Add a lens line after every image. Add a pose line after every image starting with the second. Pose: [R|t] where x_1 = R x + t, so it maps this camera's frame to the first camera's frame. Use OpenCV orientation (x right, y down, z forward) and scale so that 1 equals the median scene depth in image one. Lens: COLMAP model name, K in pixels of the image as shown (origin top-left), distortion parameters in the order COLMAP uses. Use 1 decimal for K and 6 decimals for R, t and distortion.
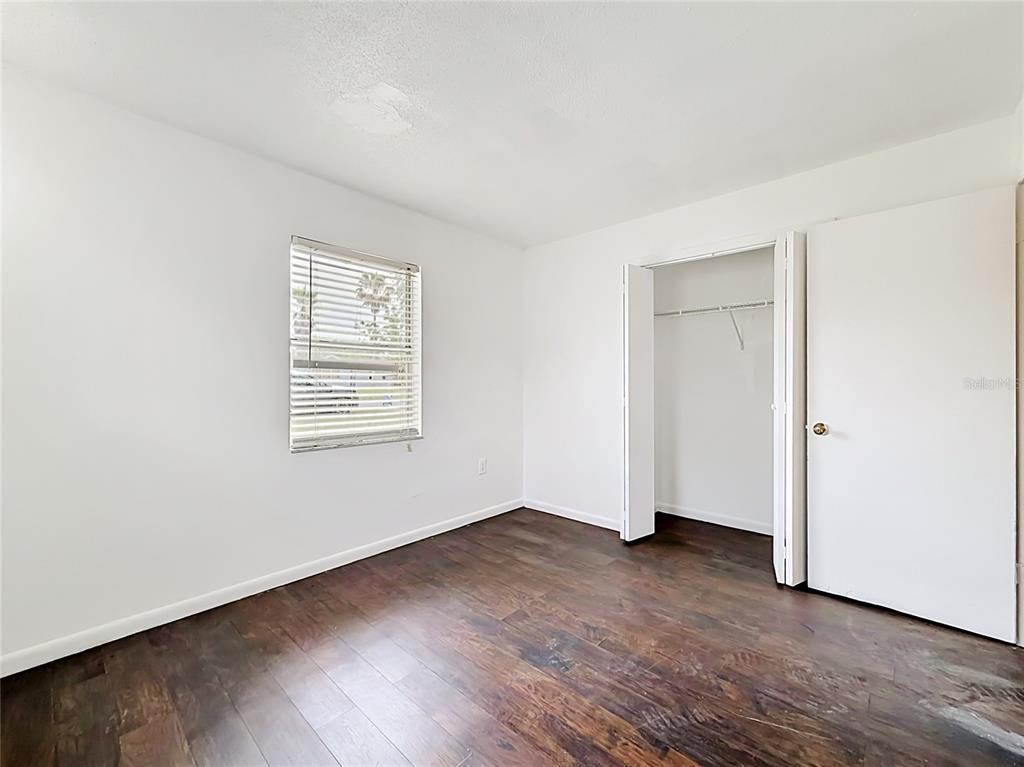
lens RADIAL K [[424.2, 0, 511.2], [0, 424.2, 380.9], [0, 0, 1]] dist [0.002292, -0.000416]
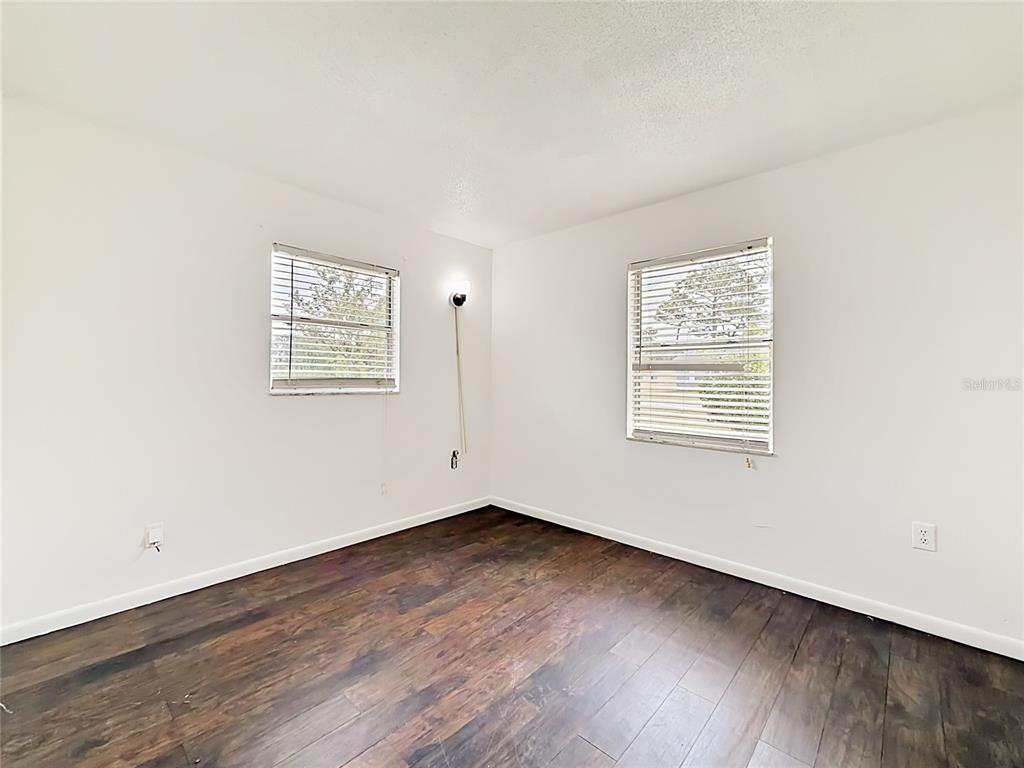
lens RADIAL K [[424.2, 0, 511.1], [0, 424.2, 380.6], [0, 0, 1]] dist [0.002292, -0.000416]
pose [[-0.002137, -0.000127, -0.999998, 0.843245], [-0.006299, 0.999980, -0.000114, 0.000205], [0.999978, 0.006299, -0.002138, 0.778548]]
